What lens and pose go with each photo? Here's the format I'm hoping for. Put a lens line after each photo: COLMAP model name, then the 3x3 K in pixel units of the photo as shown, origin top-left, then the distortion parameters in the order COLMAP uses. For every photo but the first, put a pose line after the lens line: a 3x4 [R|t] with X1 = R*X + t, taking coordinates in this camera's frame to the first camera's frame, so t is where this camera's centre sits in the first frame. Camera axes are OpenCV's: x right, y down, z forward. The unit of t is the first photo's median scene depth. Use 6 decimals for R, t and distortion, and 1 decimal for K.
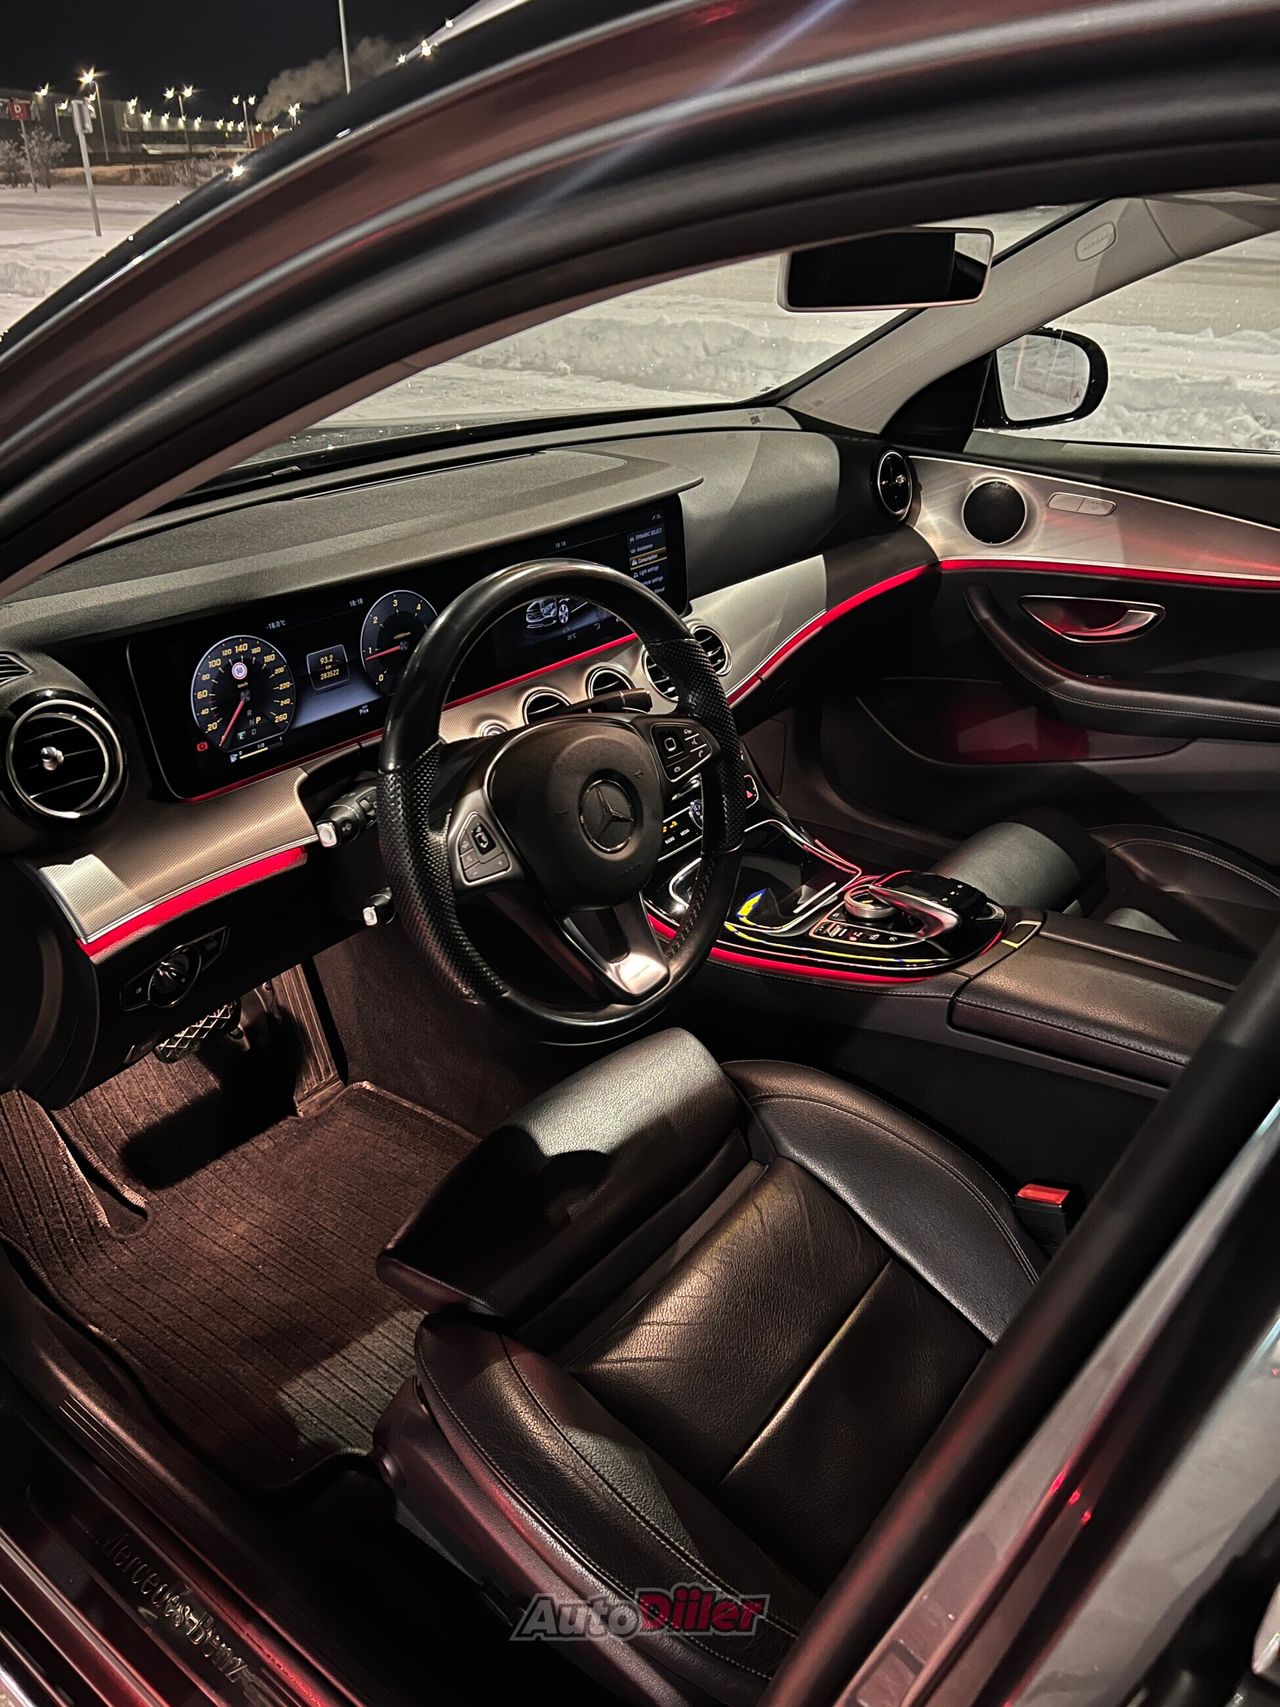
lens RADIAL K [[1283.6, 0, 644.8], [0, 1283.6, 868.6], [0, 0, 1]] dist [0.051154, -0.060349]
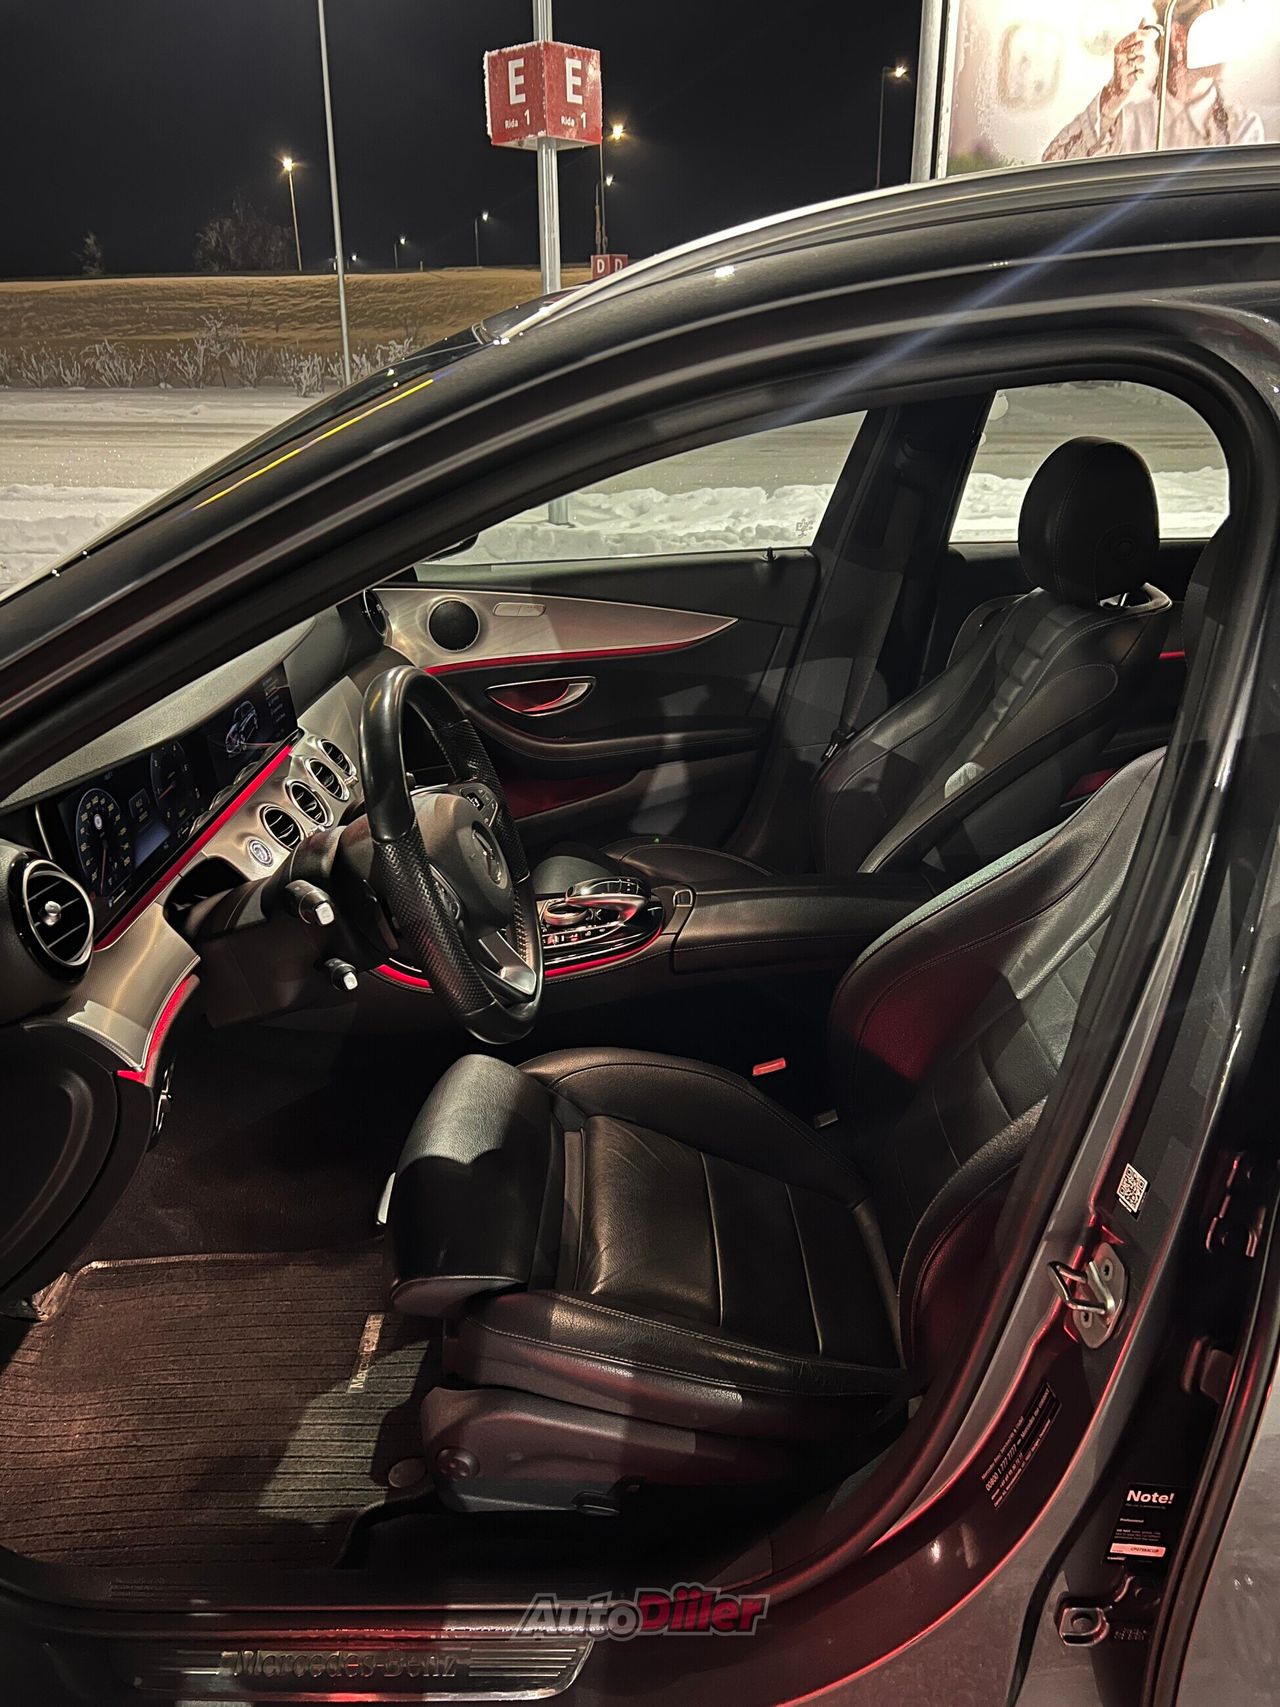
lens RADIAL K [[1283.6, 0, 638.7], [0, 1283.6, 853.8], [0, 0, 1]] dist [0.051154, -0.060349]
pose [[0.789516, -0.226548, 0.570386, -0.486430], [0.294555, 0.955215, -0.028322, 0.027724], [-0.538425, 0.190371, 0.820888, -0.089081]]
